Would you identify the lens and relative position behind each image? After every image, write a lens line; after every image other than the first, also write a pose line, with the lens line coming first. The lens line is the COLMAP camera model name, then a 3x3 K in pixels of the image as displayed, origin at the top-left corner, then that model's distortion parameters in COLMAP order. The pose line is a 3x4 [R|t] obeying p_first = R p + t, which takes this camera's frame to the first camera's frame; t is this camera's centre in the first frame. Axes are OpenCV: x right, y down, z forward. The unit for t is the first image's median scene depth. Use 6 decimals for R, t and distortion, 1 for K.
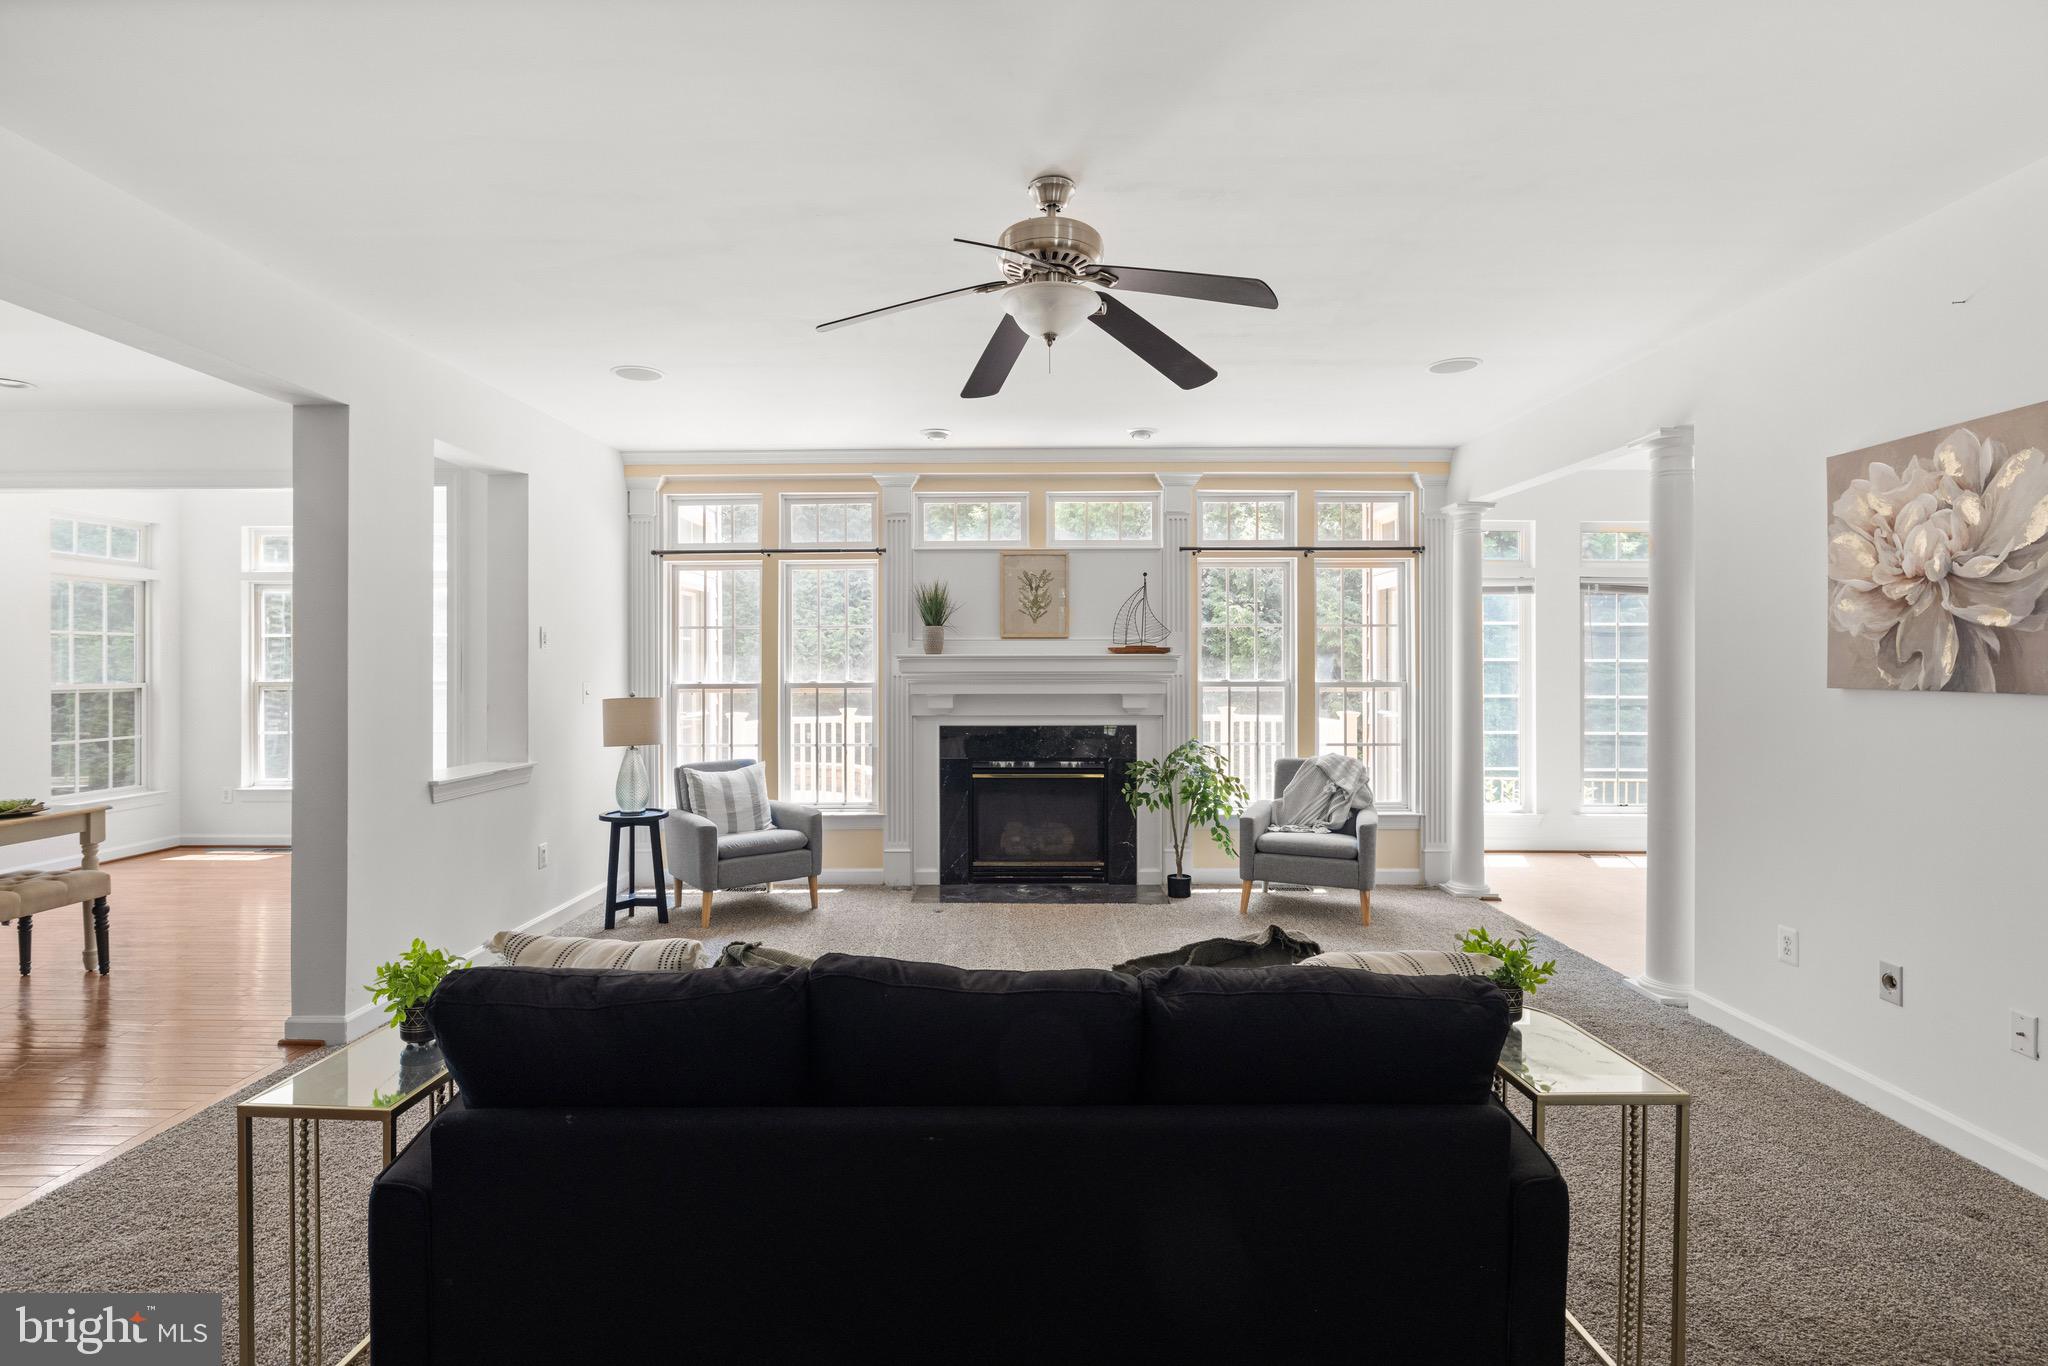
lens RADIAL K [[953.5, 0, 1021.7], [0, 953.5, 667.6], [0, 0, 1]] dist [-0.000336, 0.000390]
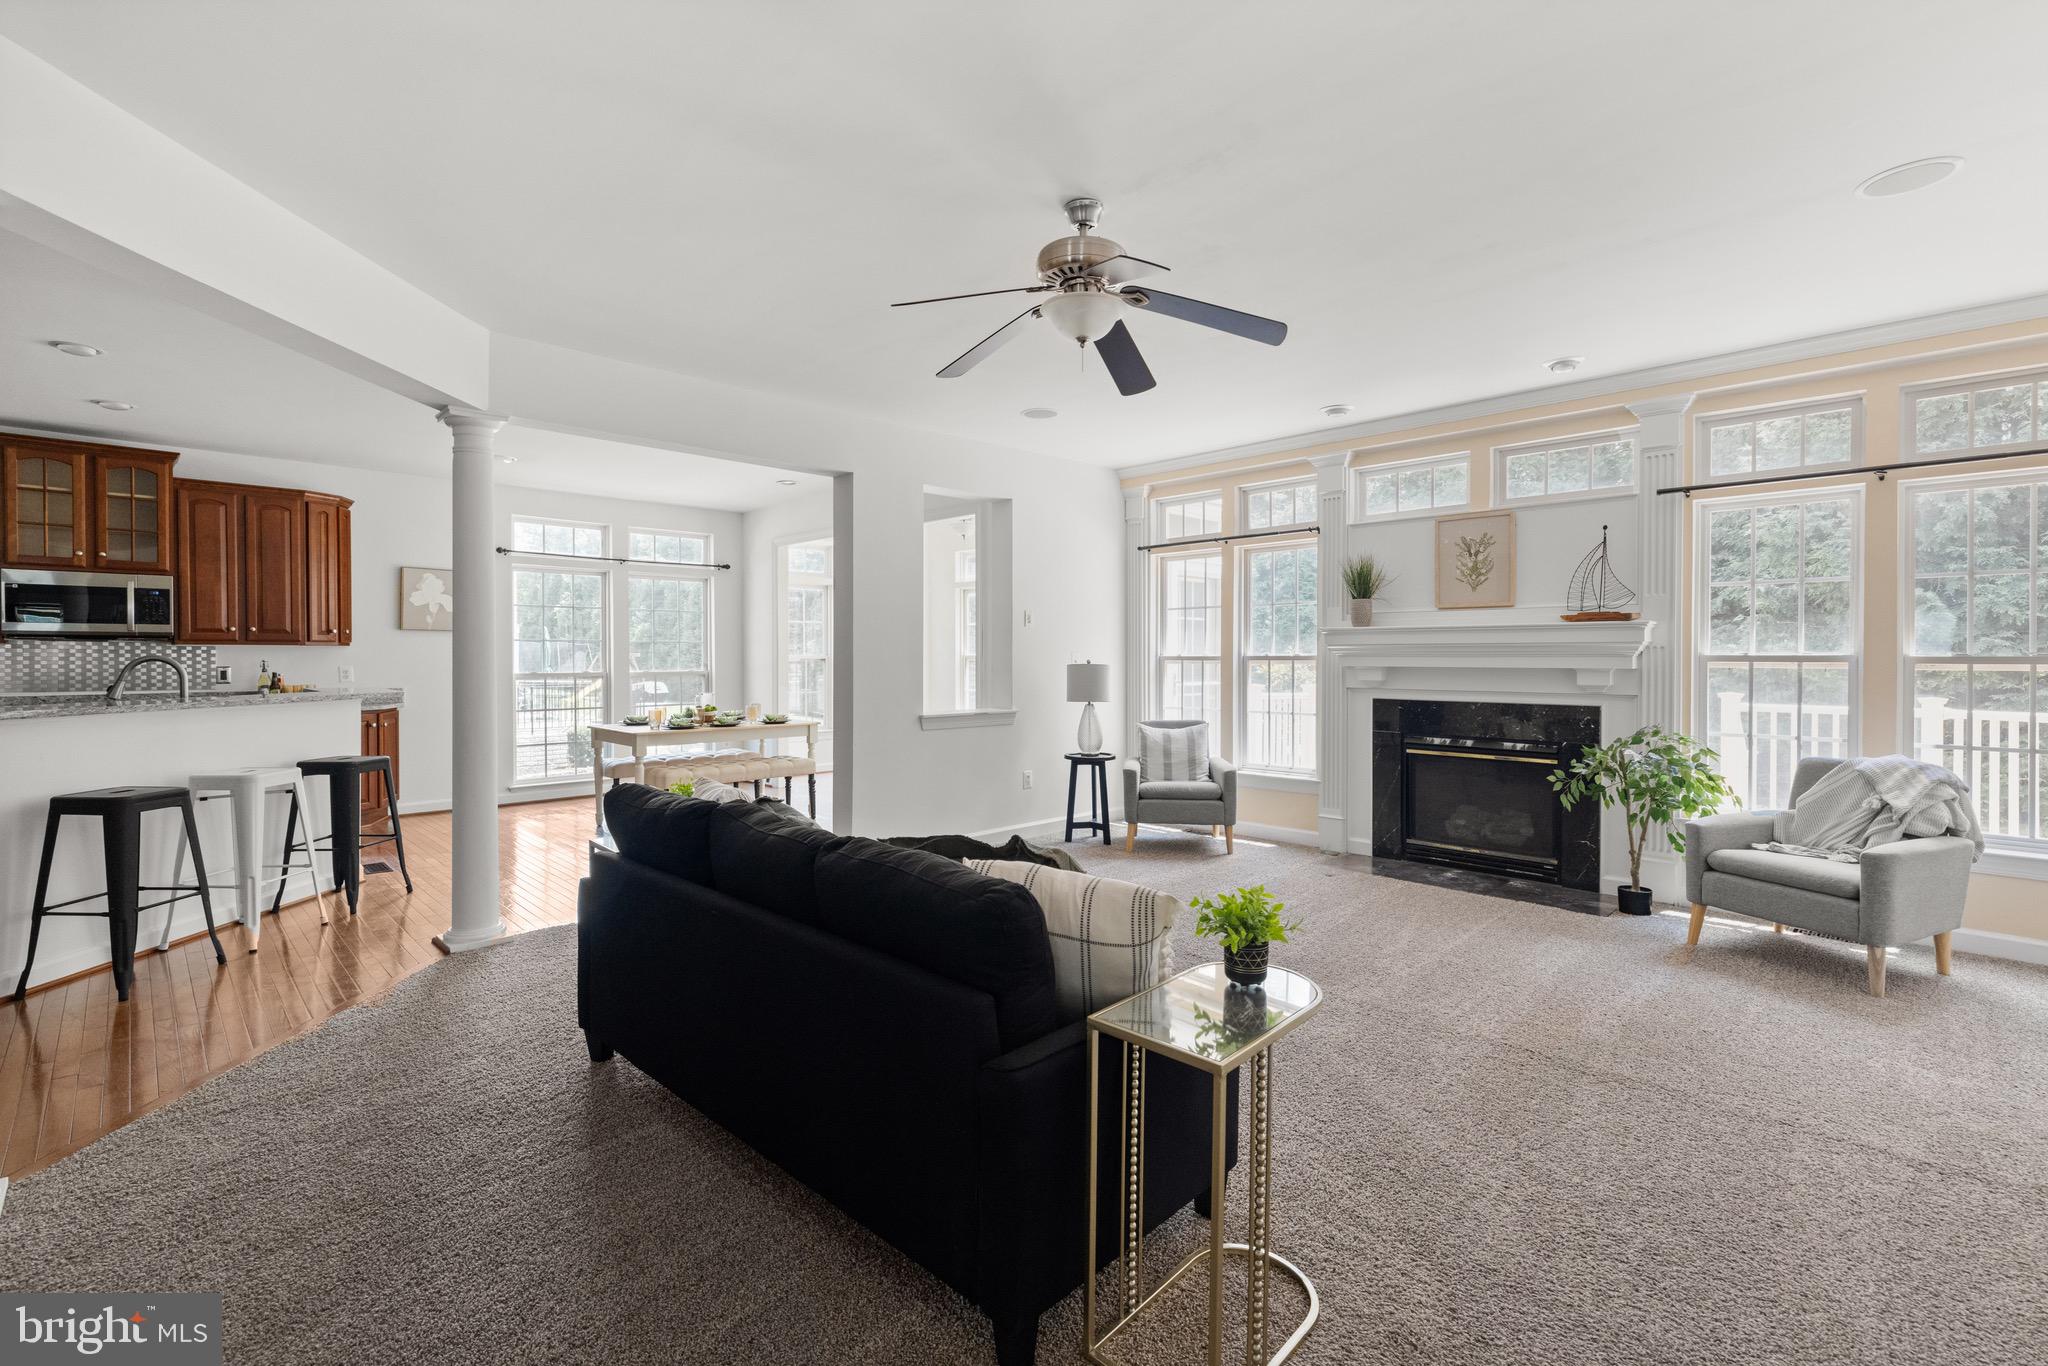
lens RADIAL K [[899.9, 0, 1030.3], [0, 899.9, 661.2], [0, 0, 1]] dist [0.000330, 0.000153]
pose [[0.718886, 0.007668, -0.695086, 0.332643], [-0.002140, 0.999959, 0.008817, 0.015432], [0.695125, -0.004851, 0.718873, 0.074100]]
